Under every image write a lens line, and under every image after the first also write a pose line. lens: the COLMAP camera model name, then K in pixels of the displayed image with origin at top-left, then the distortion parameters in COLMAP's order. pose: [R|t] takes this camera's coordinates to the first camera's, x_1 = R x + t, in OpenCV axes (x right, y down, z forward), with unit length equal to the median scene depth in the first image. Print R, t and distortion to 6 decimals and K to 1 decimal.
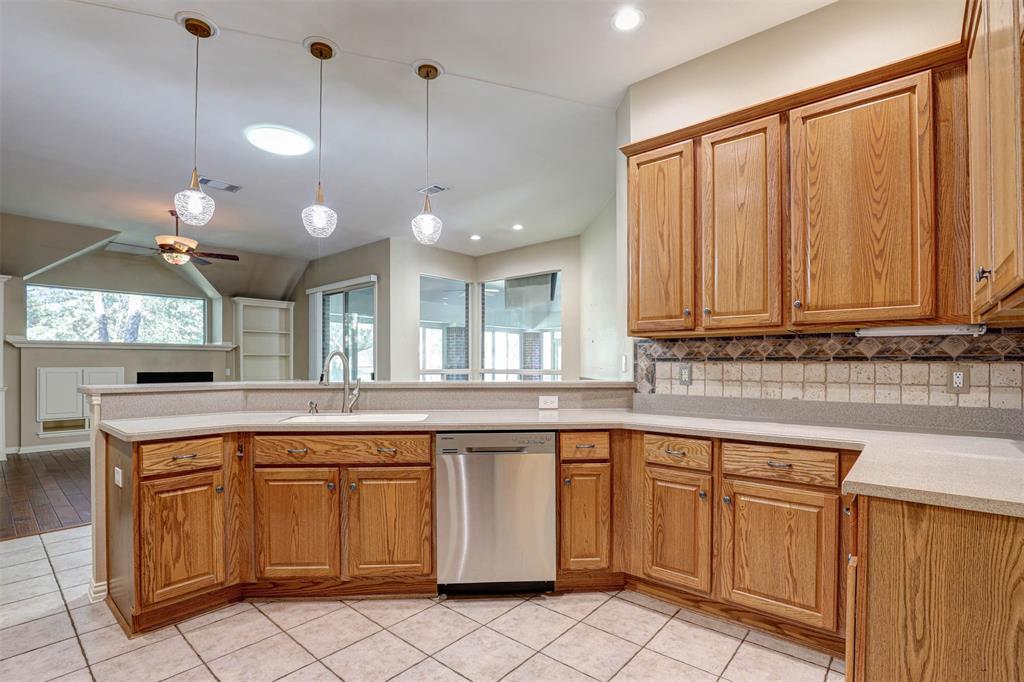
lens RADIAL K [[477.8, 0, 511.2], [0, 477.8, 357.2], [0, 0, 1]] dist [-0.028506, 0.001867]
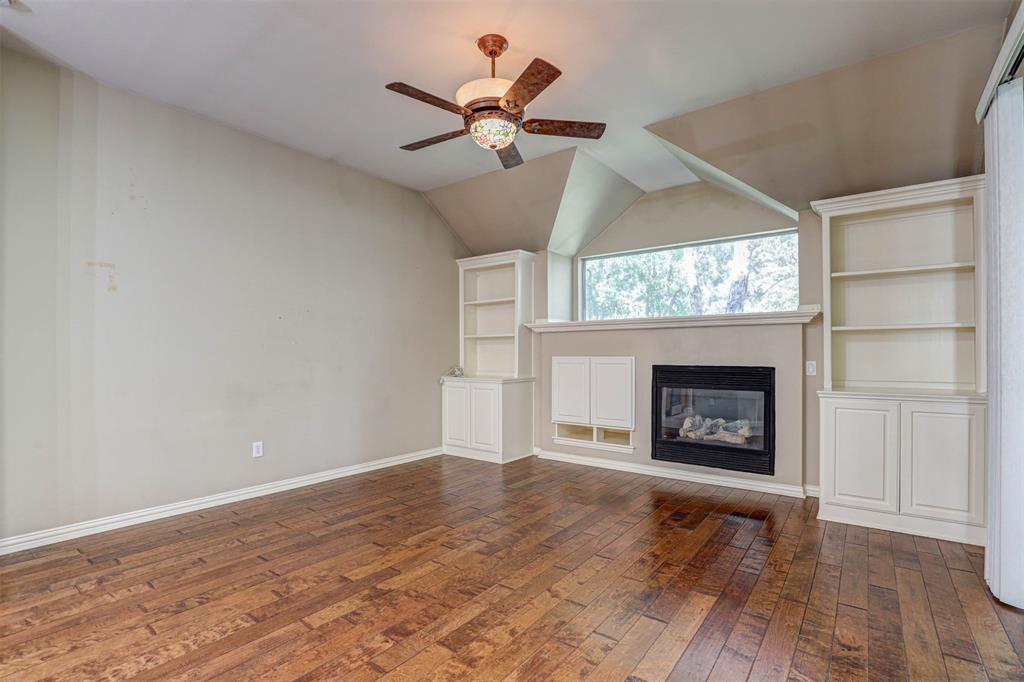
lens RADIAL K [[477.8, 0, 511.2], [0, 477.8, 357.2], [0, 0, 1]] dist [-0.028506, 0.001867]
pose [[0.061428, 0.008472, -0.998076, -0.154476], [0.016127, 0.999825, 0.009480, 0.011315], [0.997981, -0.016679, 0.061280, 0.705702]]
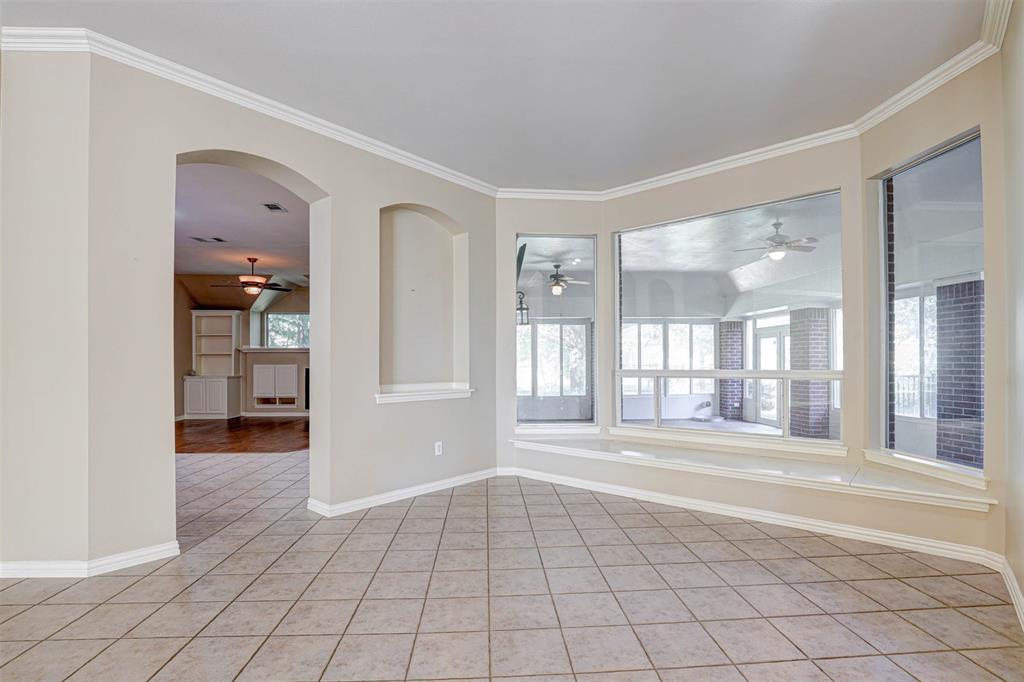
lens RADIAL K [[480.3, 0, 516.4], [0, 480.3, 363.3], [0, 0, 1]] dist [-0.026522, 0.001451]
pose [[0.704407, -0.001399, -0.709795, 0.653065], [0.010958, 0.999900, 0.008904, 0.010302], [0.709712, -0.014050, 0.704352, 0.384622]]
